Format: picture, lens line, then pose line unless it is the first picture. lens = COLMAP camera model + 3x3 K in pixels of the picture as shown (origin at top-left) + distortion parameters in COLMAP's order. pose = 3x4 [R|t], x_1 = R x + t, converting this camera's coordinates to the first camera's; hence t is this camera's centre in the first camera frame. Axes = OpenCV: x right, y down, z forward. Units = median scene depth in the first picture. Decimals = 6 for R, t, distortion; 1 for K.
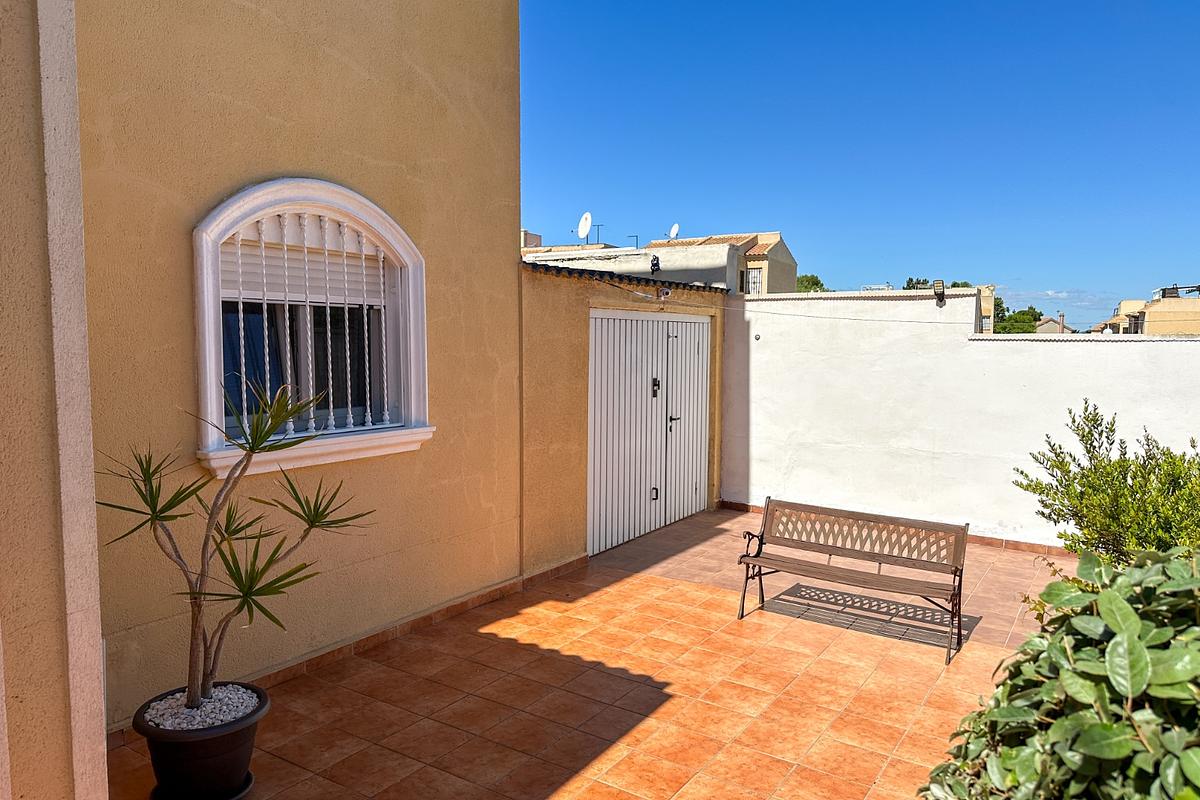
lens RADIAL K [[817.4, 0, 600.0], [0, 817.4, 400.0], [0, 0, 1]] dist [0.127477, -0.001944]
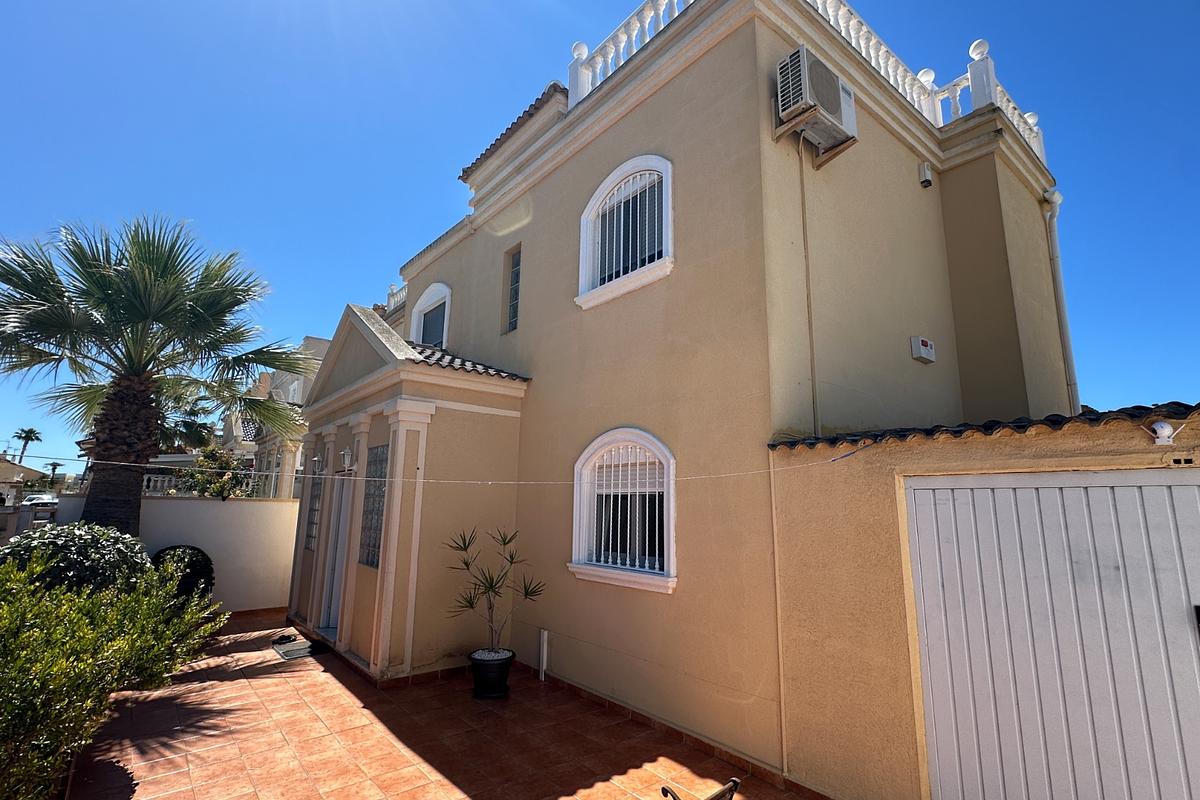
lens RADIAL K [[571.1, 0, 603.0], [0, 571.1, 399.1], [0, 0, 1]] dist [-0.000944, 0.000694]
pose [[-0.303286, -0.190389, -0.933686, 0.724583], [-0.088918, 0.981216, -0.171198, -0.081851], [0.948742, 0.031100, -0.314518, 1.099021]]
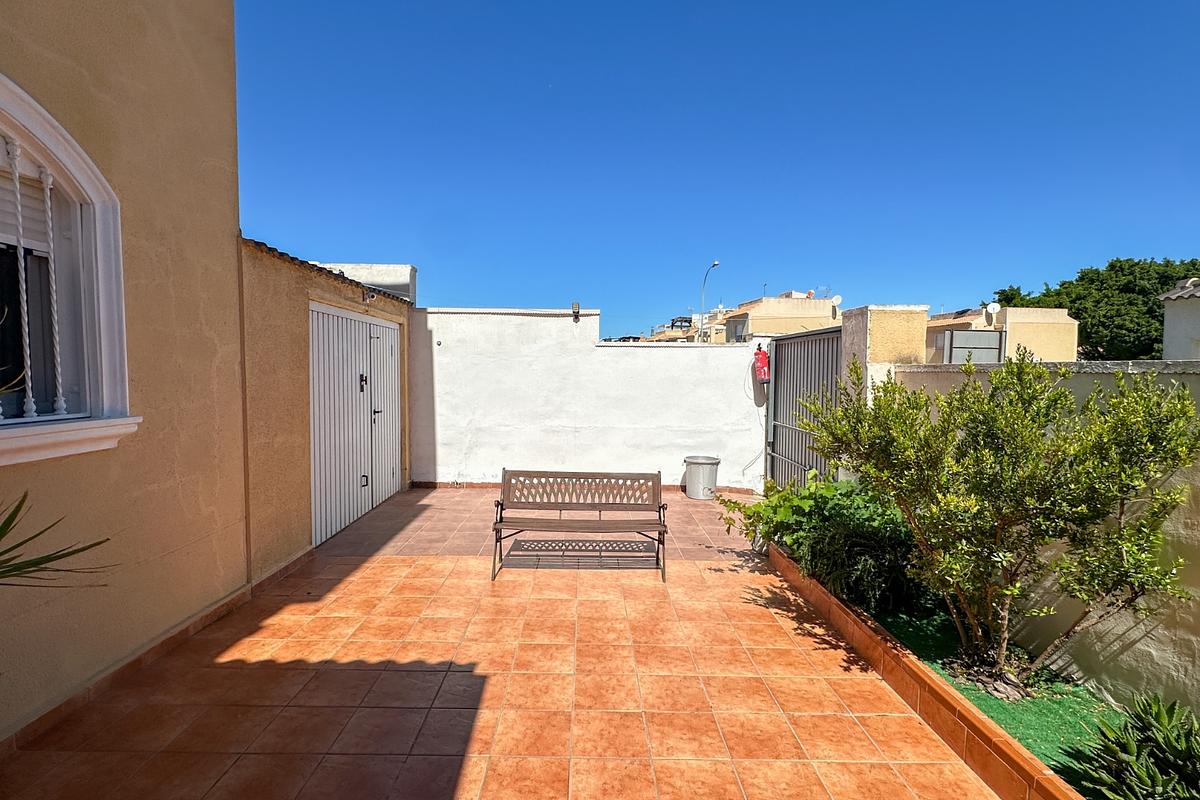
lens RADIAL K [[564.8, 0, 582.7], [0, 564.8, 397.1], [0, 0, 1]] dist [0.039556, -0.014832]
pose [[0.842373, -0.026852, 0.538226, -0.131682], [0.039592, 0.999142, -0.012119, 0.034673], [-0.537439, 0.031518, 0.842713, 0.292563]]
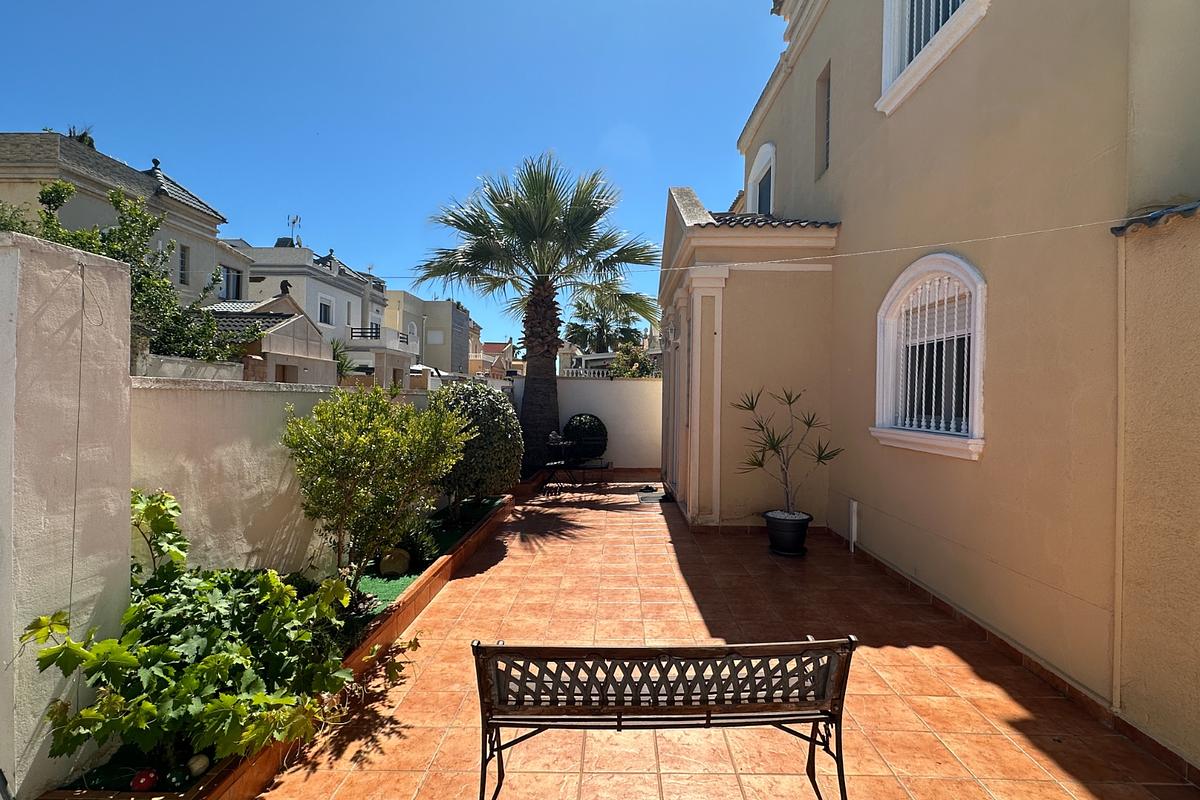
lens RADIAL K [[571.1, 0, 603.0], [0, 571.1, 399.1], [0, 0, 1]] dist [-0.000944, 0.000694]
pose [[-0.853112, -0.018966, -0.521383, 0.534396], [-0.060059, 0.996266, 0.062030, -0.033287], [0.518259, 0.084232, -0.851065, 1.271882]]
